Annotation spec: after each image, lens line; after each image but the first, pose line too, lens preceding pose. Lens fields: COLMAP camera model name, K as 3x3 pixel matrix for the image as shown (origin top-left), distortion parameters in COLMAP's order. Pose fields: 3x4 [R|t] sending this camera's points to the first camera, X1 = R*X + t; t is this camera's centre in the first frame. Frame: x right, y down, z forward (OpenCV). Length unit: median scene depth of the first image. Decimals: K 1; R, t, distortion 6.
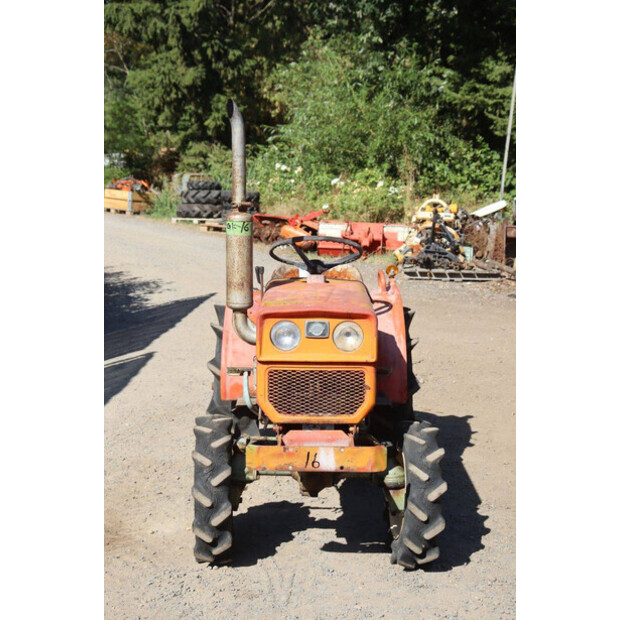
lens RADIAL K [[1207.4, 0, 310.0], [0, 1207.4, 310.0], [0, 0, 1]] dist [0.257562, 0.138728]
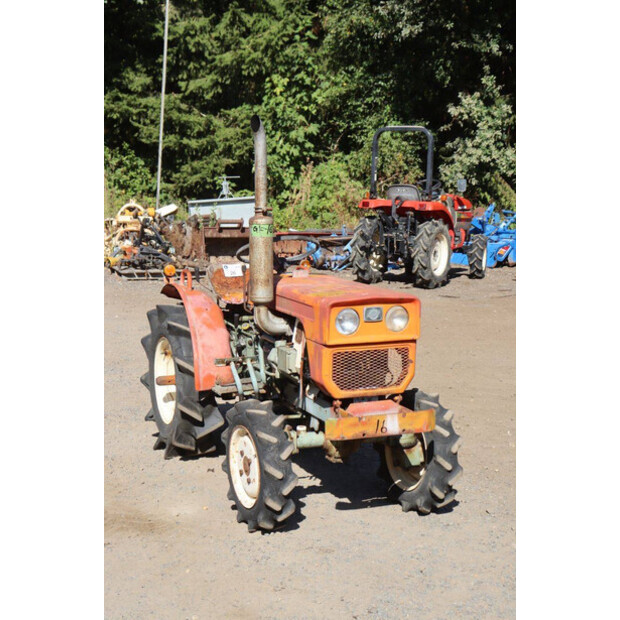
lens RADIAL K [[1177.0, 0, 310.0], [0, 1177.0, 310.0], [0, 0, 1]] dist [0.244345, 0.001603]
pose [[0.925267, -0.060399, 0.374477, -0.399601], [0.060736, 0.998094, 0.010913, -0.003398], [-0.374422, 0.012646, 0.927172, -0.021300]]
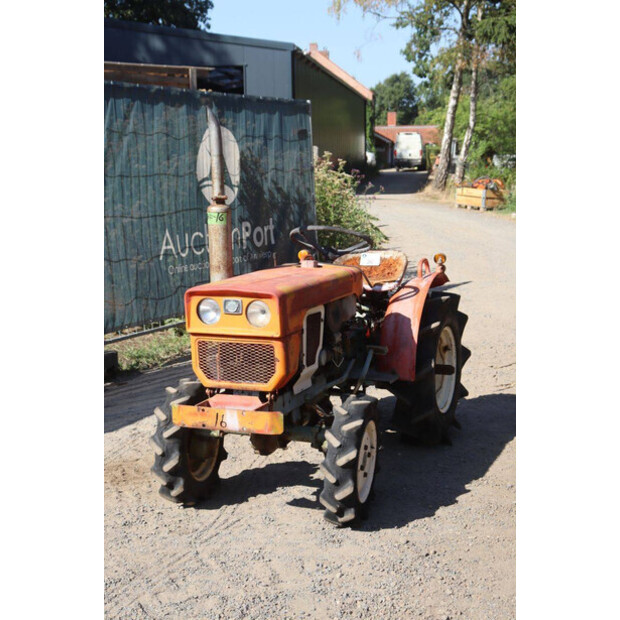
lens RADIAL K [[1109.7, 0, 310.0], [0, 1109.7, 310.0], [0, 0, 1]] dist [0.203077, 0.114445]
pose [[0.923156, 0.029838, -0.383266, 0.401240], [-0.026271, 0.999549, 0.014541, 0.001704], [0.383527, -0.003355, 0.923524, 0.050456]]
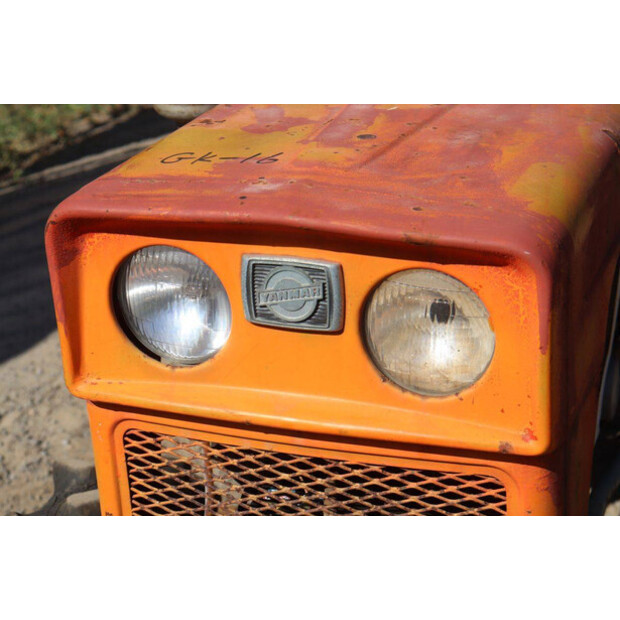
lens RADIAL K [[1450.4, 0, 319.7], [0, 1450.4, 295.3], [0, 0, 1]] dist [0.416076, 0.274539]
pose [[0.942327, 0.084158, -0.323940, 0.084164], [-0.004424, 0.970918, 0.239370, -0.041732], [0.334664, -0.224132, 0.915295, 0.633714]]
